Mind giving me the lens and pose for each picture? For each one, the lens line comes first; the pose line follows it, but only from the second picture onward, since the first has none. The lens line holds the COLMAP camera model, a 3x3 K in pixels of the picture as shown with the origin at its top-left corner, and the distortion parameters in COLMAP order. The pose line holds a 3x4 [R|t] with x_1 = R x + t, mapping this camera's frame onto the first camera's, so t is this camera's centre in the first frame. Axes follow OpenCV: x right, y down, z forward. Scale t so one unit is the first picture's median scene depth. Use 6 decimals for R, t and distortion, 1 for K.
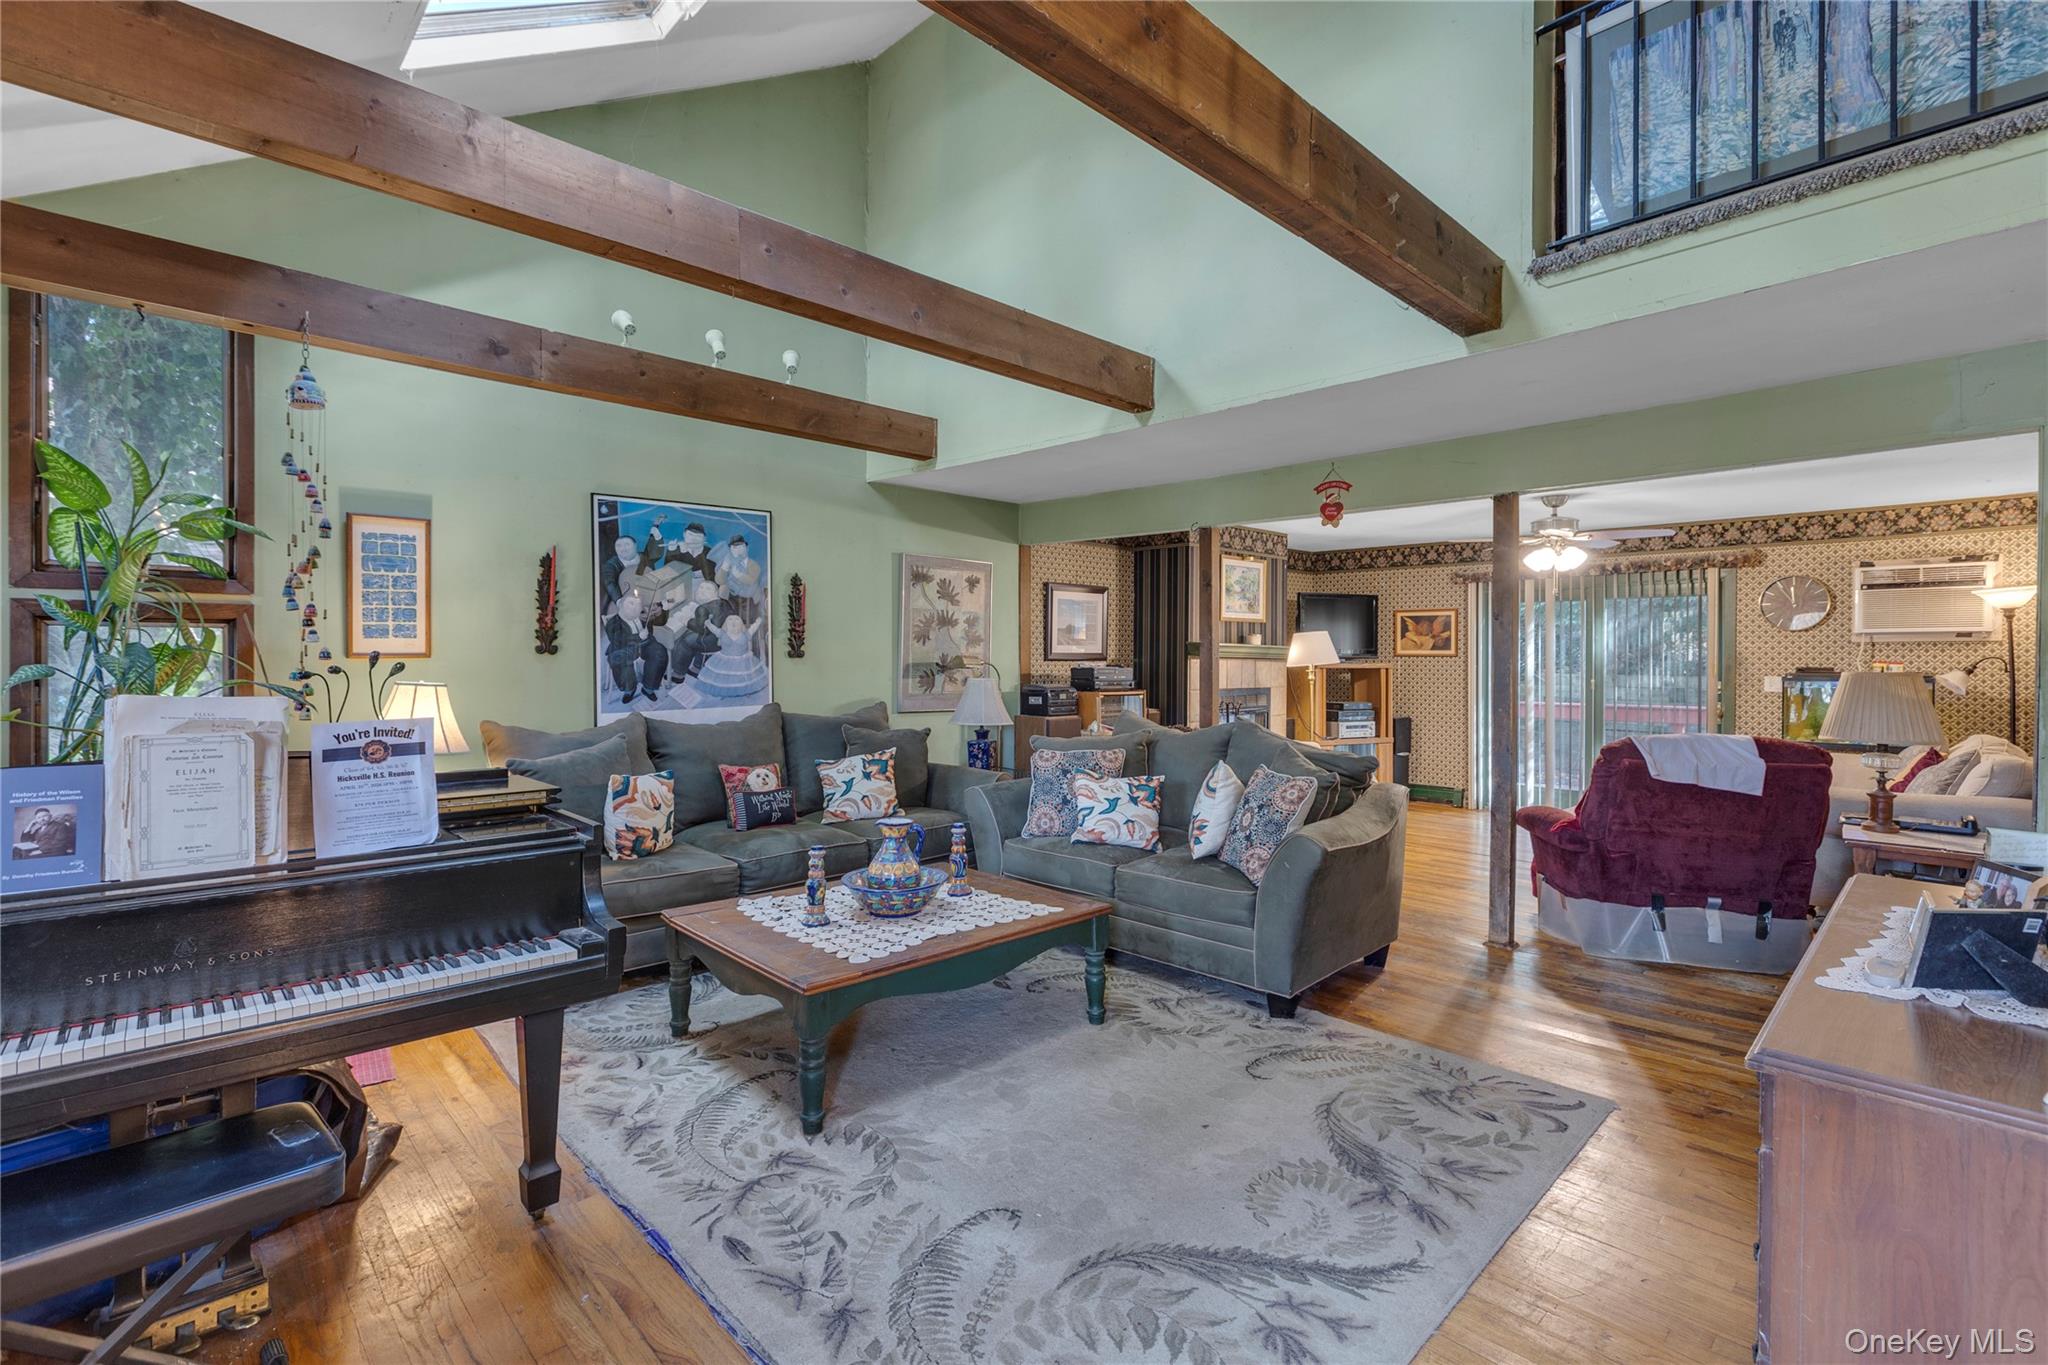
lens RADIAL K [[931.6, 0, 1024.9], [0, 931.6, 673.7], [0, 0, 1]] dist [0.002581, -0.000403]
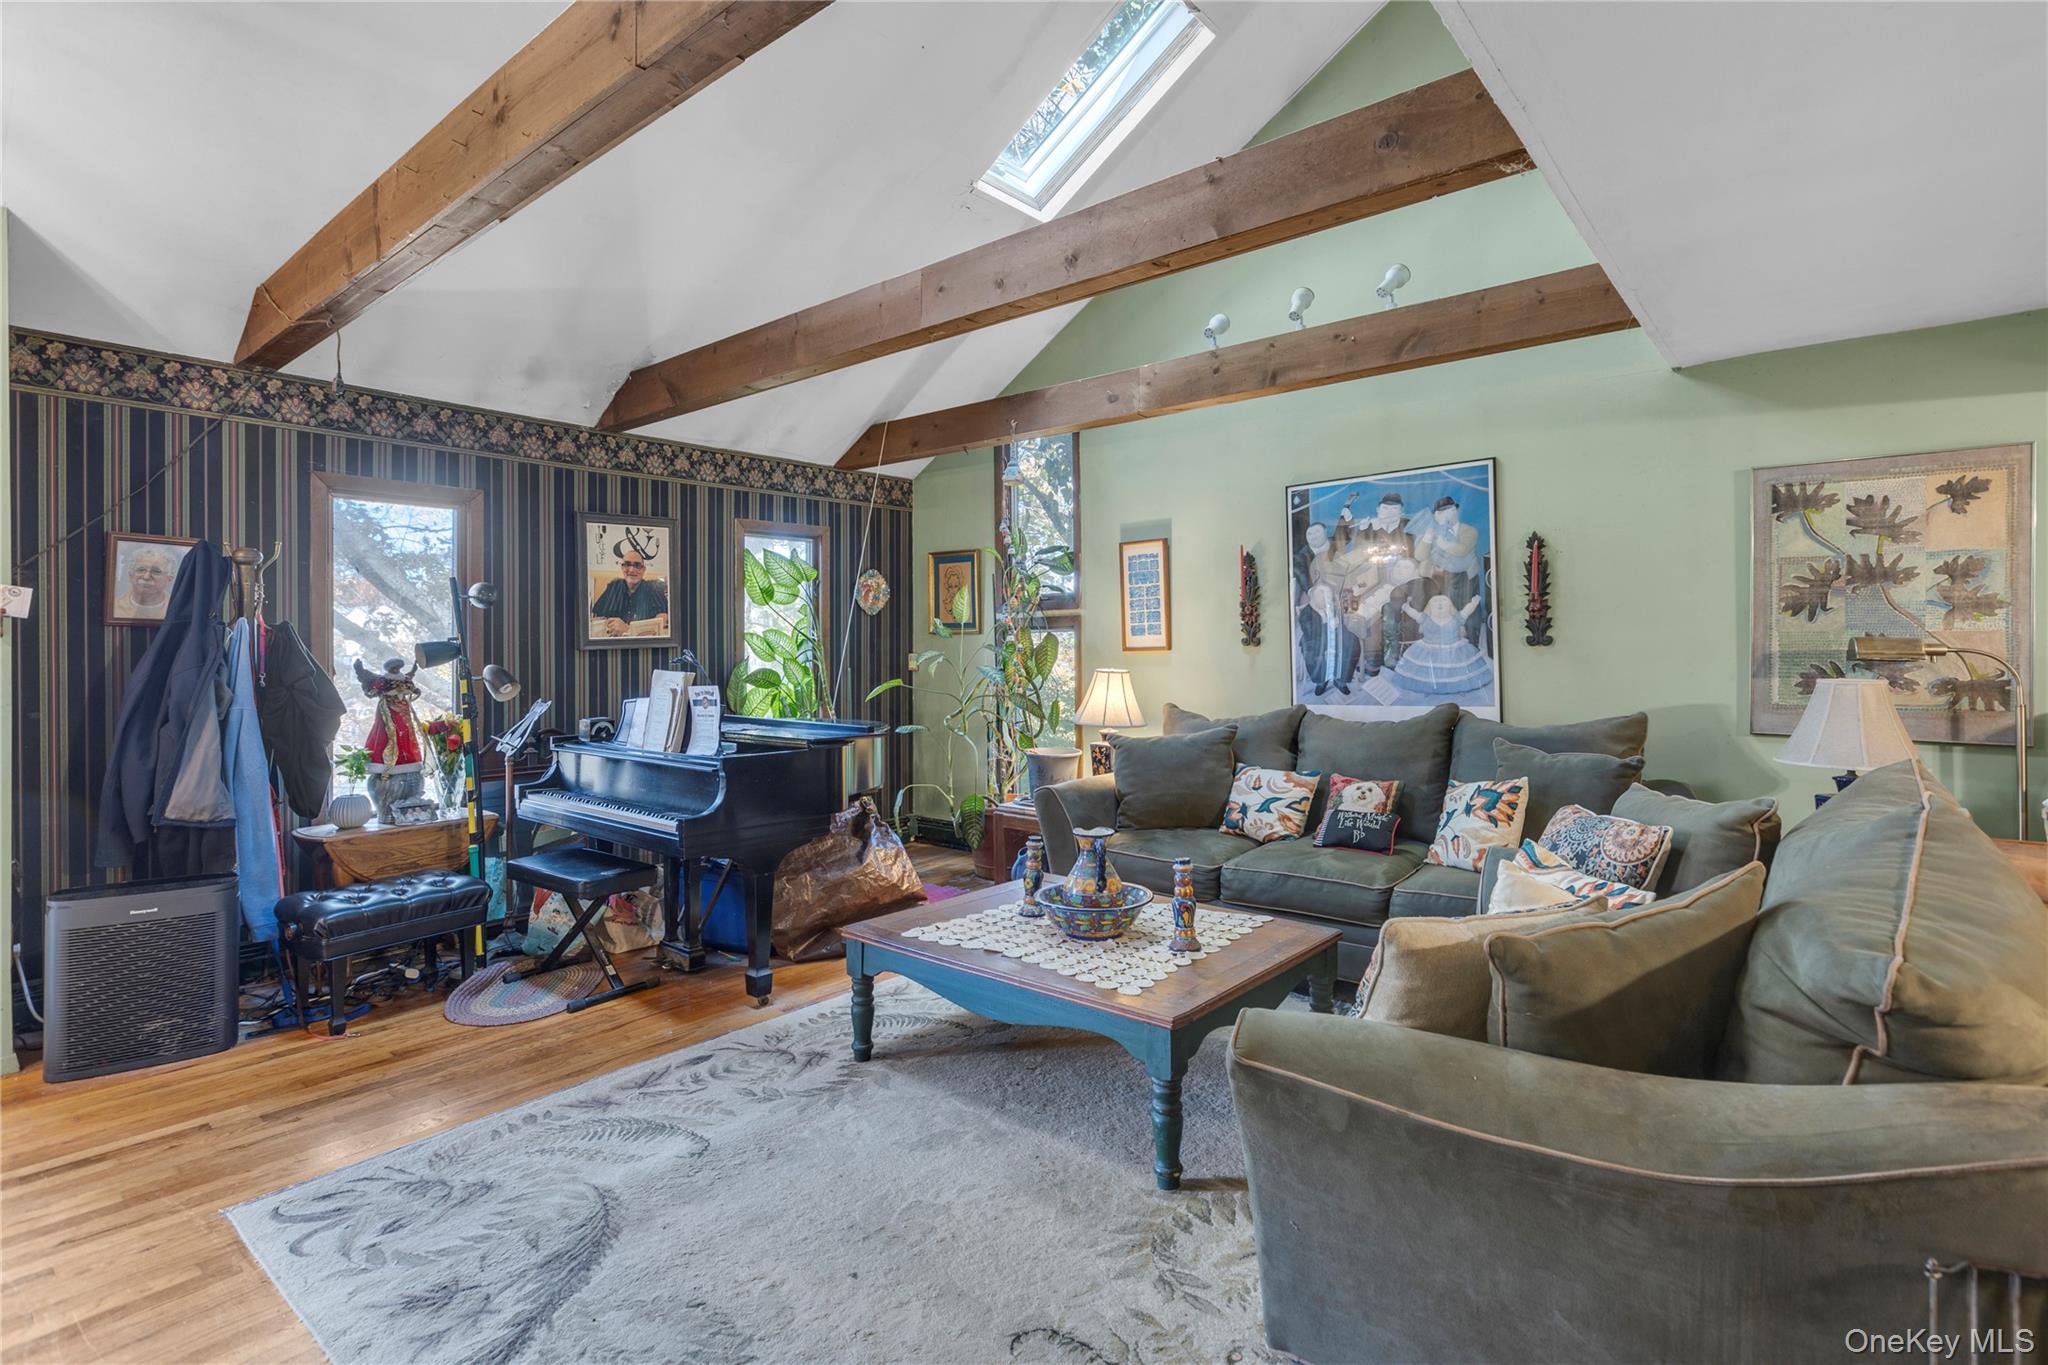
lens RADIAL K [[983.2, 0, 1026.4], [0, 983.2, 660.7], [0, 0, 1]] dist [0.000257, -0.000649]
pose [[0.110806, 0.004952, -0.993830, 0.509708], [-0.007616, 0.999962, 0.004134, -0.005849], [0.993813, 0.007111, 0.110839, 0.538501]]
